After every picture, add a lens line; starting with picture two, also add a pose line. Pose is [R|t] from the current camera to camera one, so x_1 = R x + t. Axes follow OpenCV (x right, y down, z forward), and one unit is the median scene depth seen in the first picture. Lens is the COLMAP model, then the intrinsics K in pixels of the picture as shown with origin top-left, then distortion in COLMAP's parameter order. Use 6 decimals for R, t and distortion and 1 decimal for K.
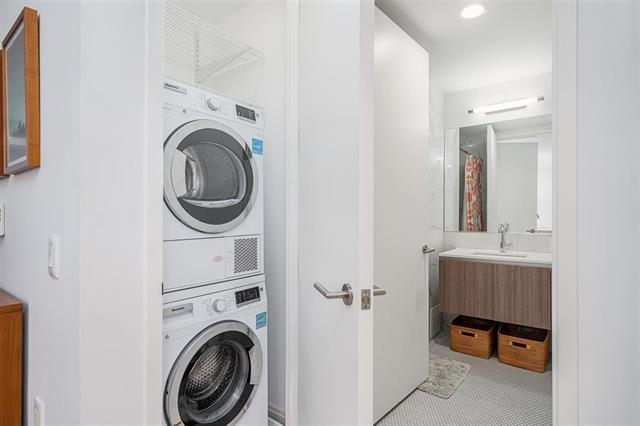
lens RADIAL K [[331.0, 0, 320.3], [0, 331.0, 214.6], [0, 0, 1]] dist [-0.003950, -0.000593]
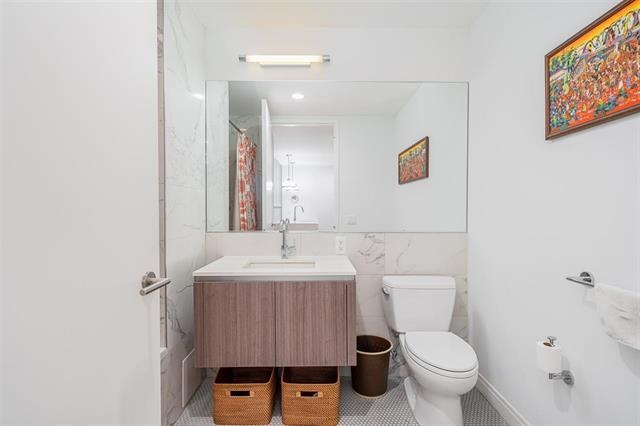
lens RADIAL K [[311.5, 0, 320.5], [0, 311.5, 211.2], [0, 0, 1]] dist [-0.001551, -0.000362]
pose [[0.786132, -0.007127, 0.618018, 0.194210], [0.002767, 0.999964, 0.008012, 0.003683], [-0.618052, -0.004589, 0.786123, 0.419252]]
